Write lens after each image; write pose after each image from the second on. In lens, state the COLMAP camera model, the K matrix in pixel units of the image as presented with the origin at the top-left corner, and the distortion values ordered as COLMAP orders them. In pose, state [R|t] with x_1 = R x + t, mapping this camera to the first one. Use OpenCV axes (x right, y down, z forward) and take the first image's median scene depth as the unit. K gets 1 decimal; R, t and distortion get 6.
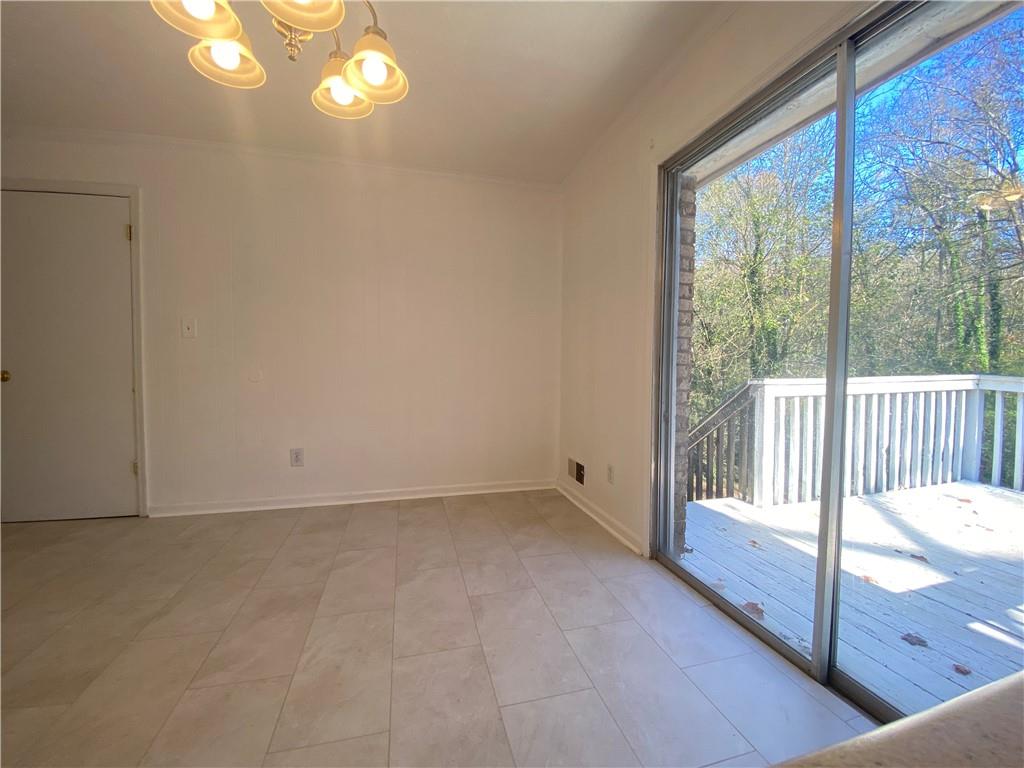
lens RADIAL K [[413.4, 0, 517.5], [0, 413.4, 381.6], [0, 0, 1]] dist [0.001251, -0.011486]
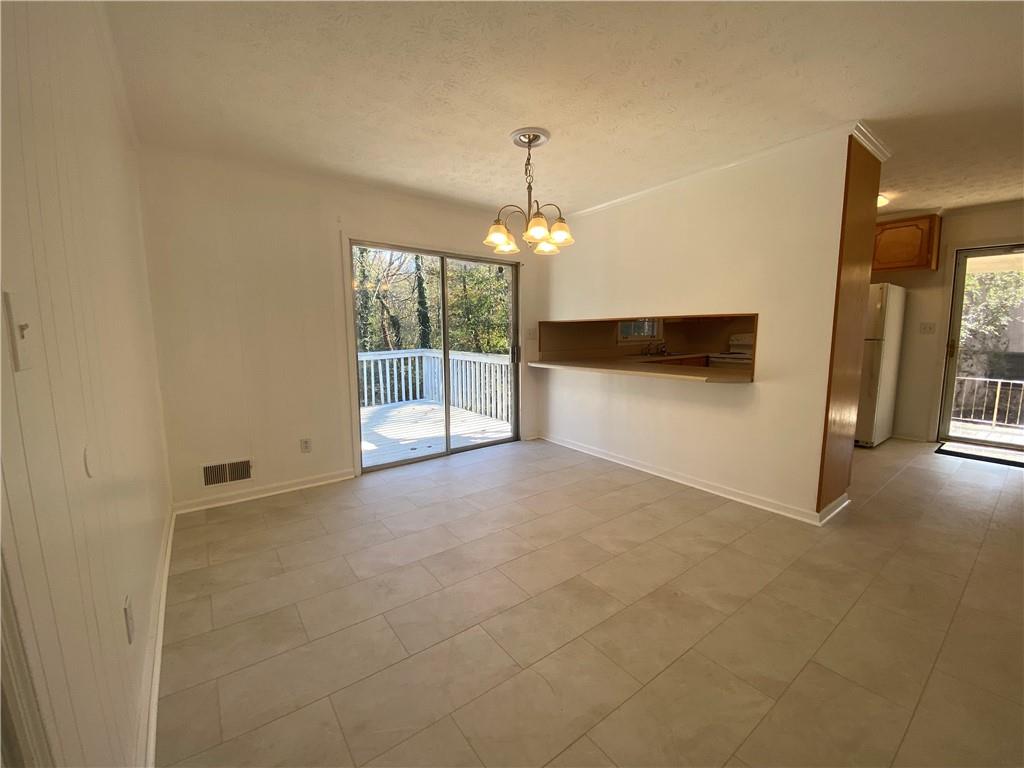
lens RADIAL K [[413.4, 0, 507.4], [0, 413.4, 384.9], [0, 0, 1]] dist [0.001251, -0.011486]
pose [[-0.358943, -0.116428, 0.926069, -1.625297], [0.046672, 0.988709, 0.142394, -0.167131], [-0.932192, 0.094332, -0.349456, 1.159179]]
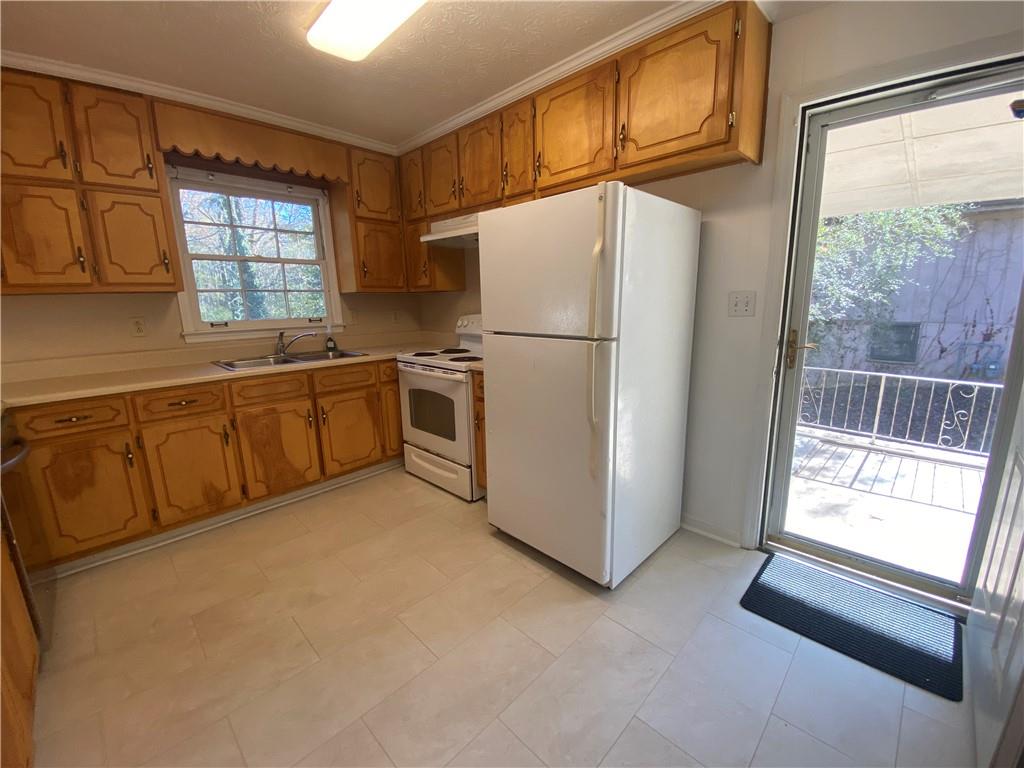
lens RADIAL K [[413.4, 0, 510.0], [0, 413.4, 383.5], [0, 0, 1]] dist [0.001251, -0.011486]
pose [[-0.496412, -0.165093, 0.852244, -0.910766], [0.052716, 0.974204, 0.219424, -0.105399], [-0.866485, 0.153852, -0.474904, -0.911286]]
